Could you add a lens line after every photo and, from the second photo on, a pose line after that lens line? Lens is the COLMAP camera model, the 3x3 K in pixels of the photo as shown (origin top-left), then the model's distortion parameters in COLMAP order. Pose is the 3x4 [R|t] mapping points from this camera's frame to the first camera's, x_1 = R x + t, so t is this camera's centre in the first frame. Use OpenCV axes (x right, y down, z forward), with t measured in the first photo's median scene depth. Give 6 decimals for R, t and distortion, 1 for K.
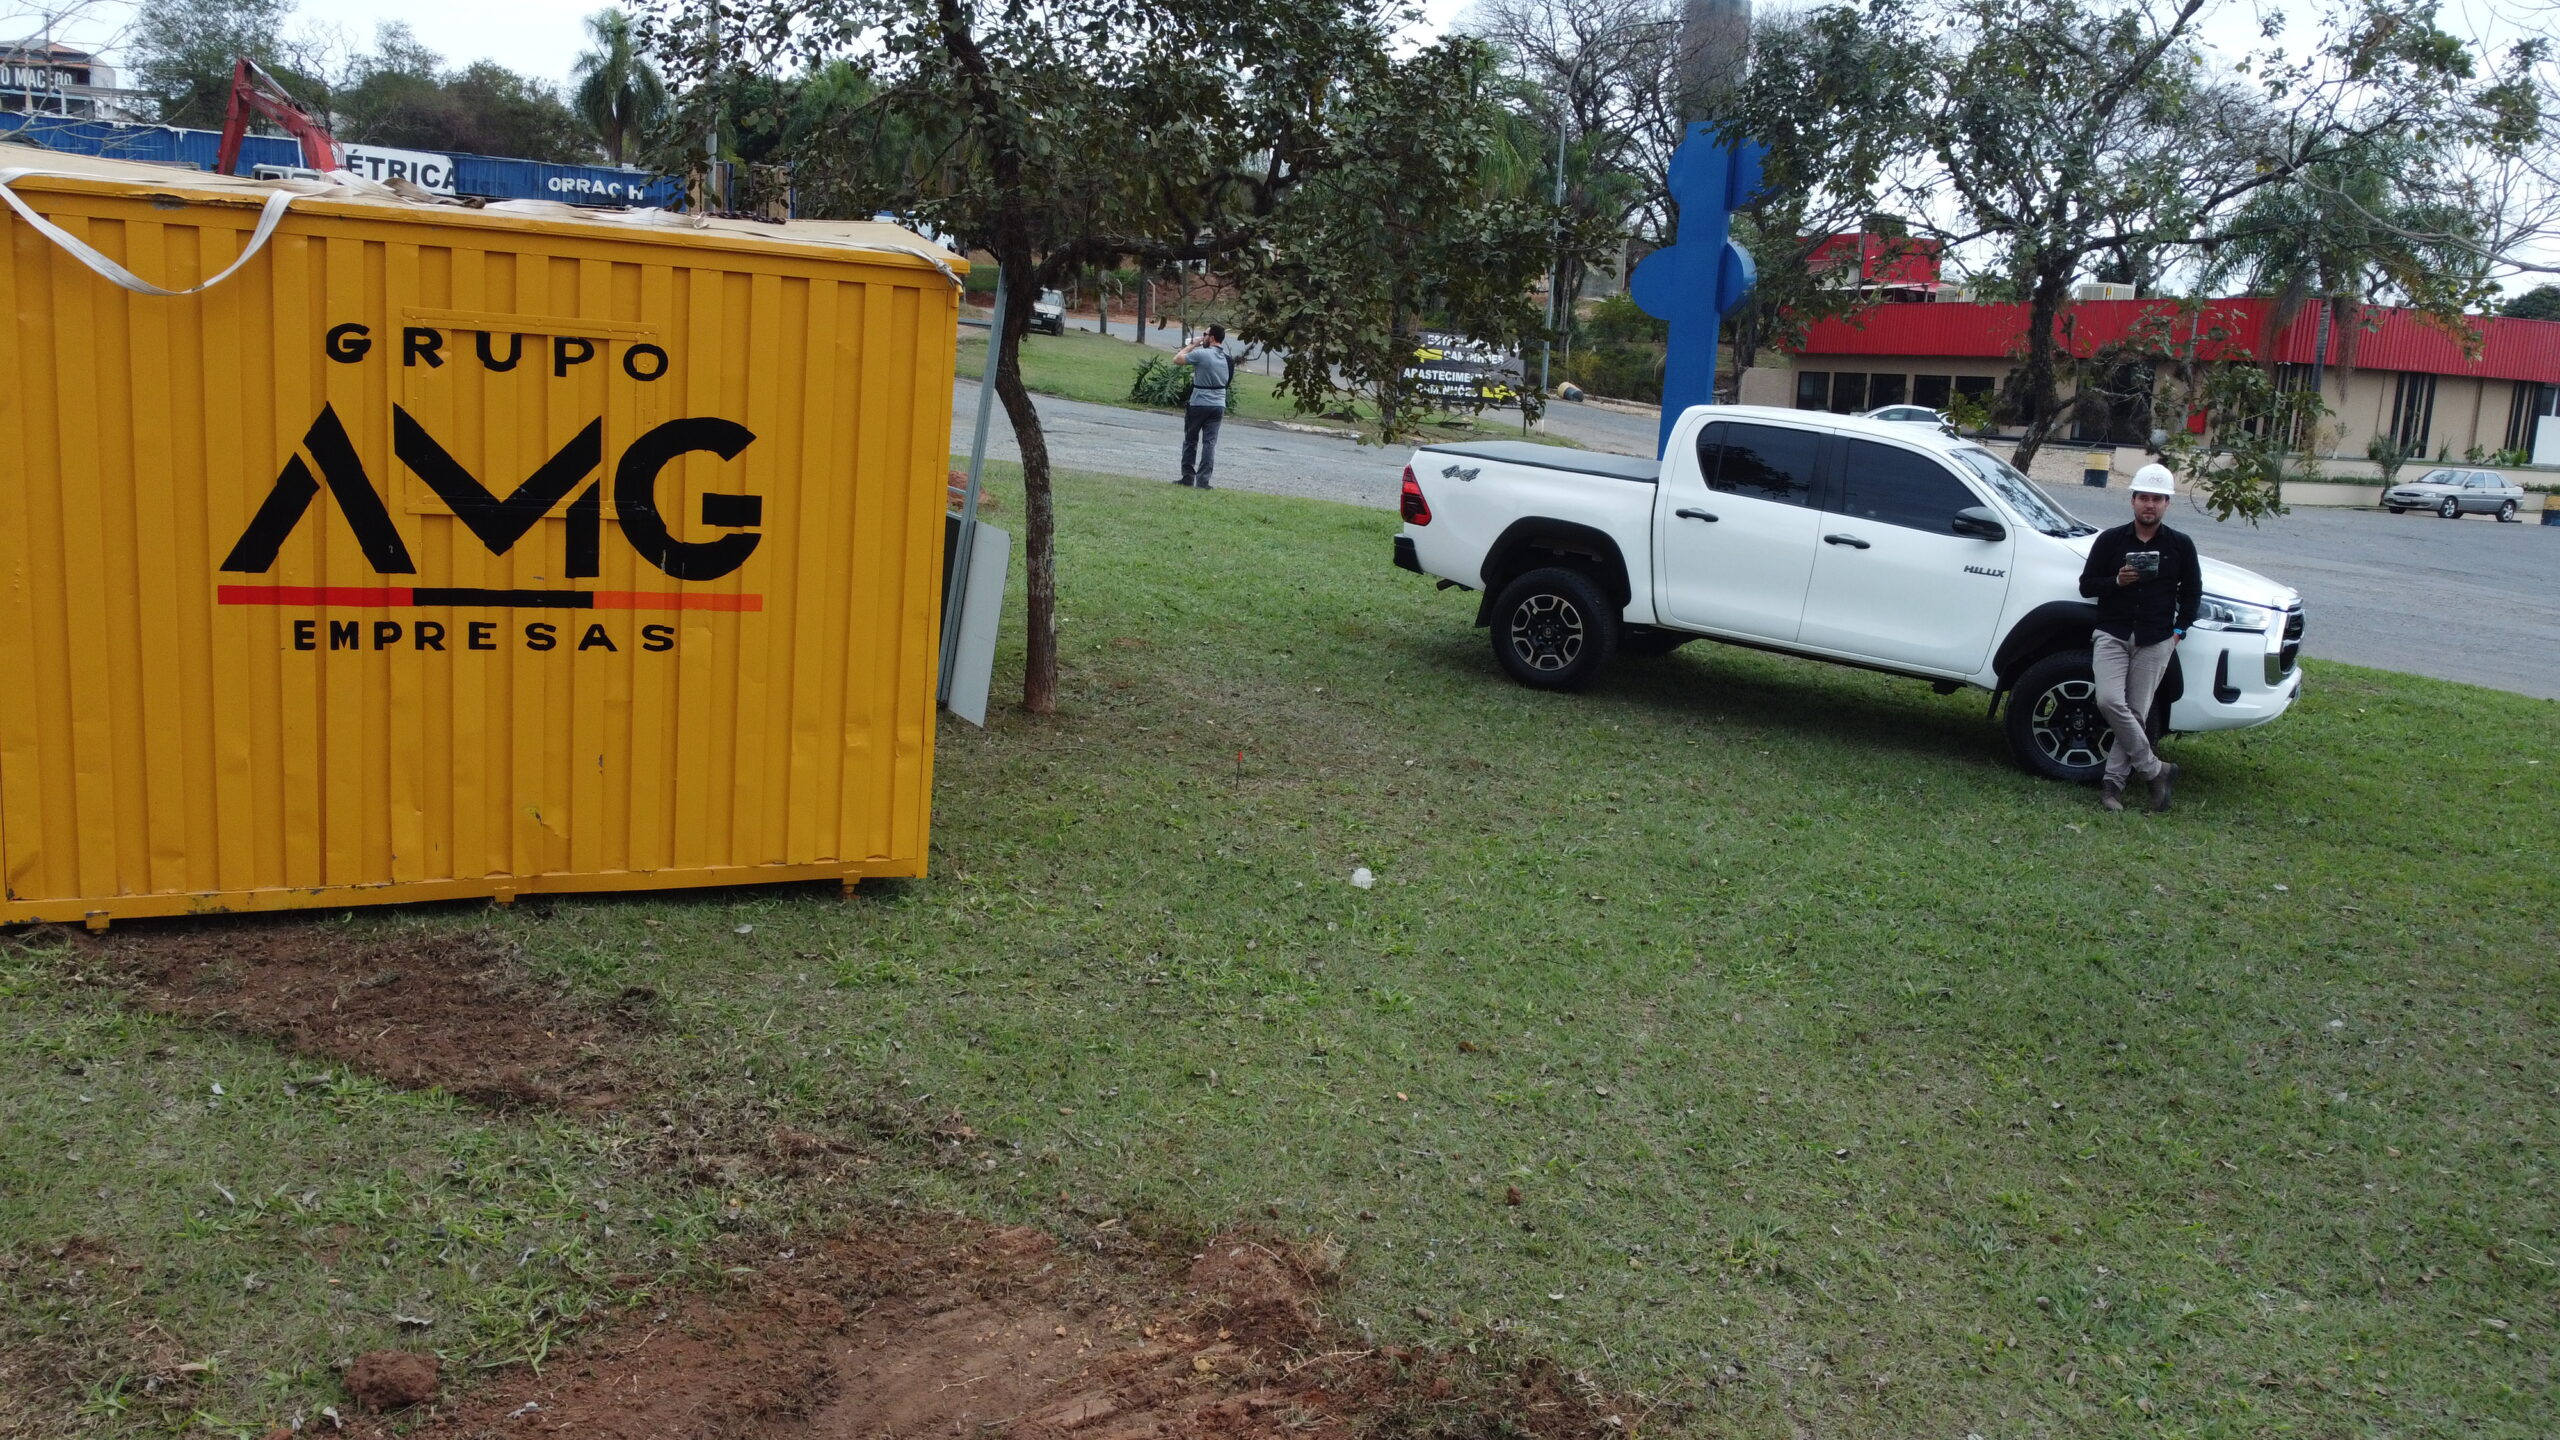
lens RADIAL K [[1946.6, 0, 1278.1], [0, 1946.6, 705.8], [0, 0, 1]] dist [-0.002630, -0.001161]
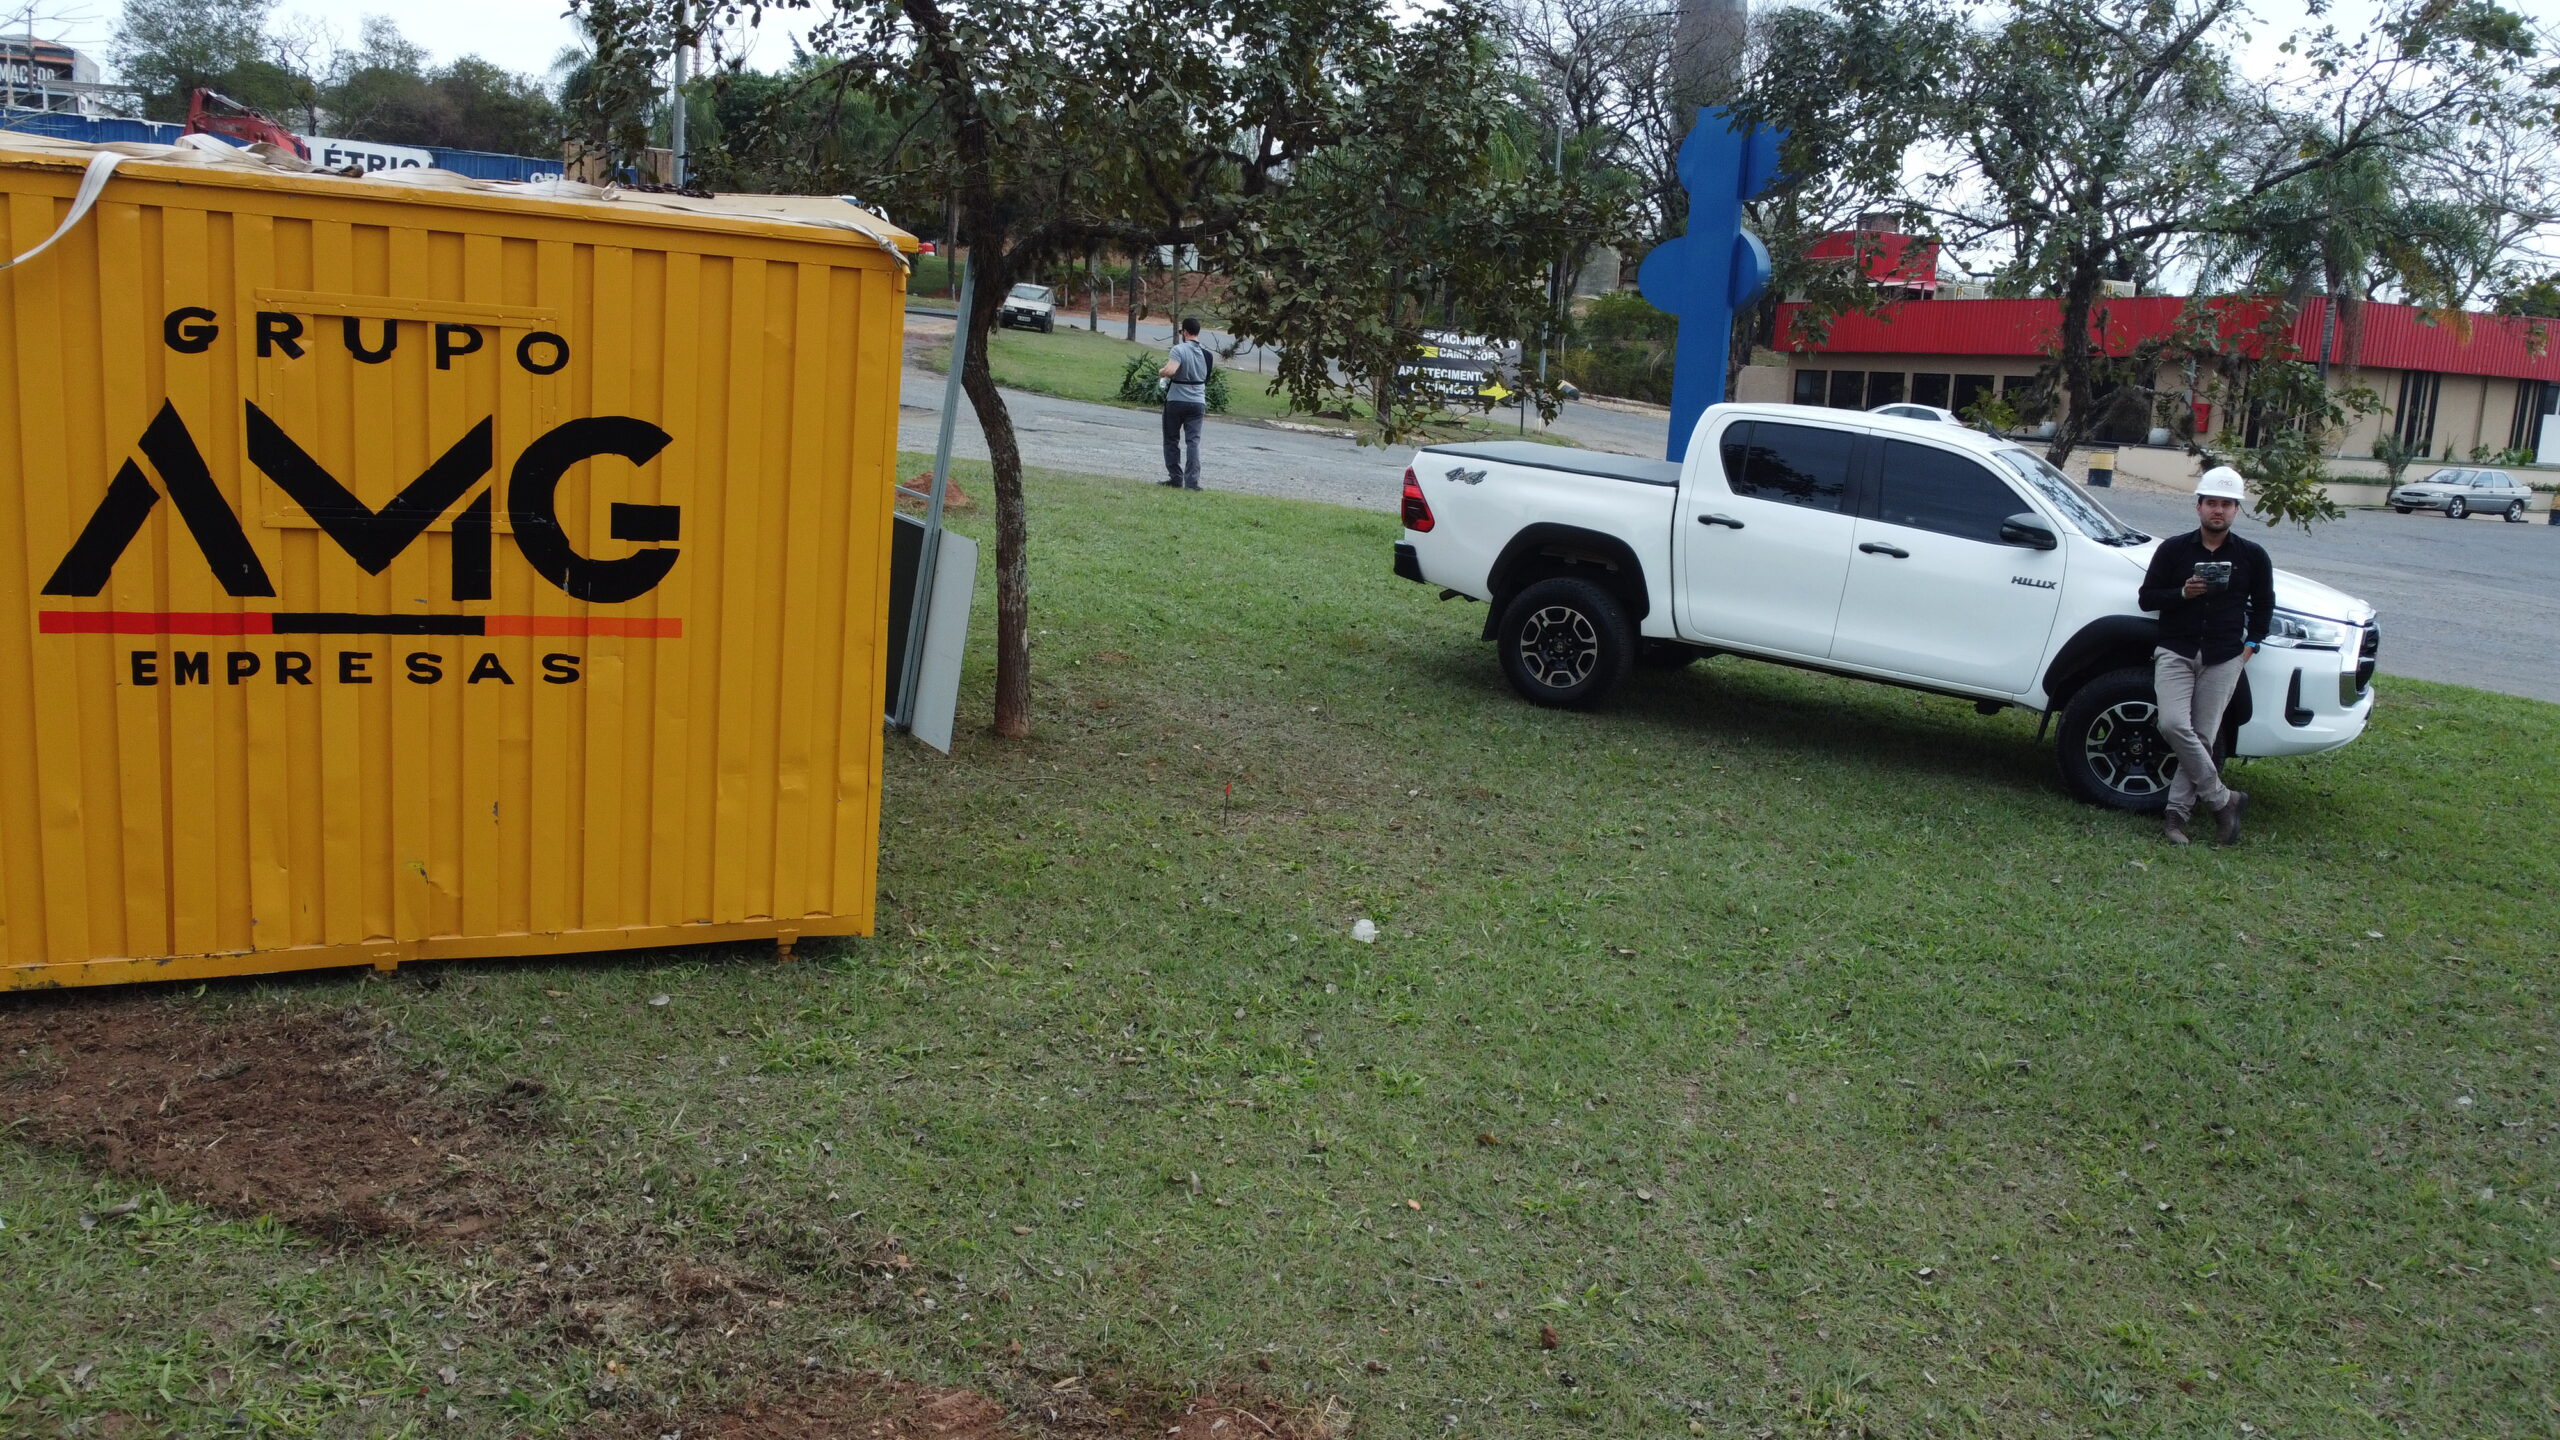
lens RADIAL K [[1946.6, 0, 1278.1], [0, 1946.6, 705.8], [0, 0, 1]] dist [-0.002630, -0.001161]
pose [[0.999993, -0.000380, 0.003809, 0.000252], [0.000377, 1.000000, 0.000808, -0.016003], [-0.003809, -0.000806, 0.999992, 0.106224]]
